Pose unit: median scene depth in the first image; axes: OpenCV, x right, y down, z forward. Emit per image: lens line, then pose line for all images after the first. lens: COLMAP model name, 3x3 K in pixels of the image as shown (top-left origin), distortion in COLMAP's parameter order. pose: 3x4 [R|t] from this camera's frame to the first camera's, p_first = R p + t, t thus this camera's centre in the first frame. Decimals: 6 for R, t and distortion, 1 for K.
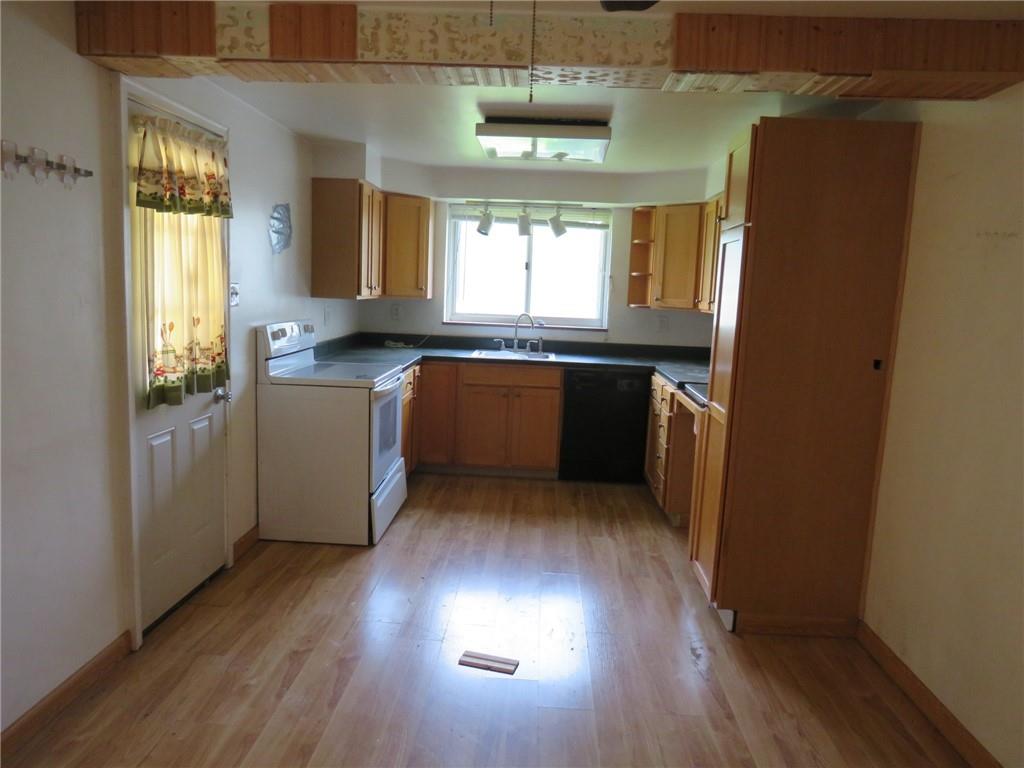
lens RADIAL K [[723.8, 0, 507.0], [0, 723.8, 385.5], [0, 0, 1]] dist [-0.026617, 0.000348]
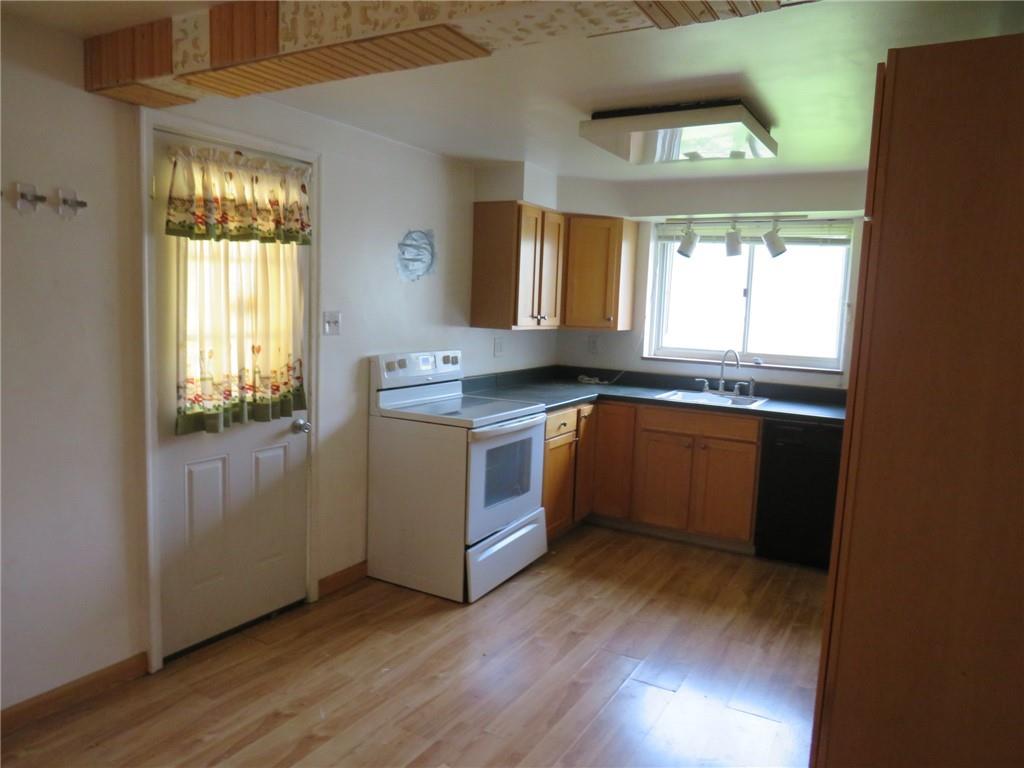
lens RADIAL K [[723.8, 0, 507.0], [0, 723.8, 385.5], [0, 0, 1]] dist [-0.026617, 0.000348]
pose [[0.889792, 0.045495, -0.454093, 0.251497], [-0.064917, 0.997518, -0.027263, -0.026829], [0.451726, 0.053737, 0.890537, 0.211058]]
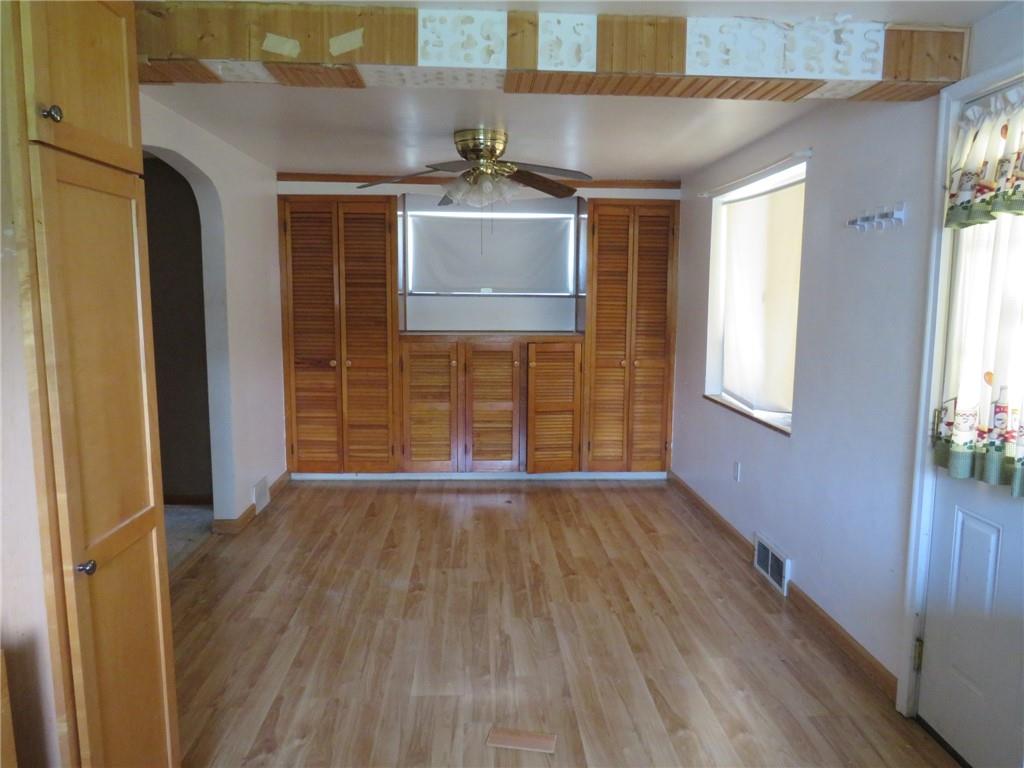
lens RADIAL K [[753.6, 0, 512.2], [0, 753.6, 401.2], [0, 0, 1]] dist [-0.000640, 0.000430]
pose [[-0.993737, -0.034091, -0.106422, 0.065433], [-0.062205, 0.959899, 0.273359, -0.170737], [0.092835, 0.278266, -0.956007, 1.218532]]
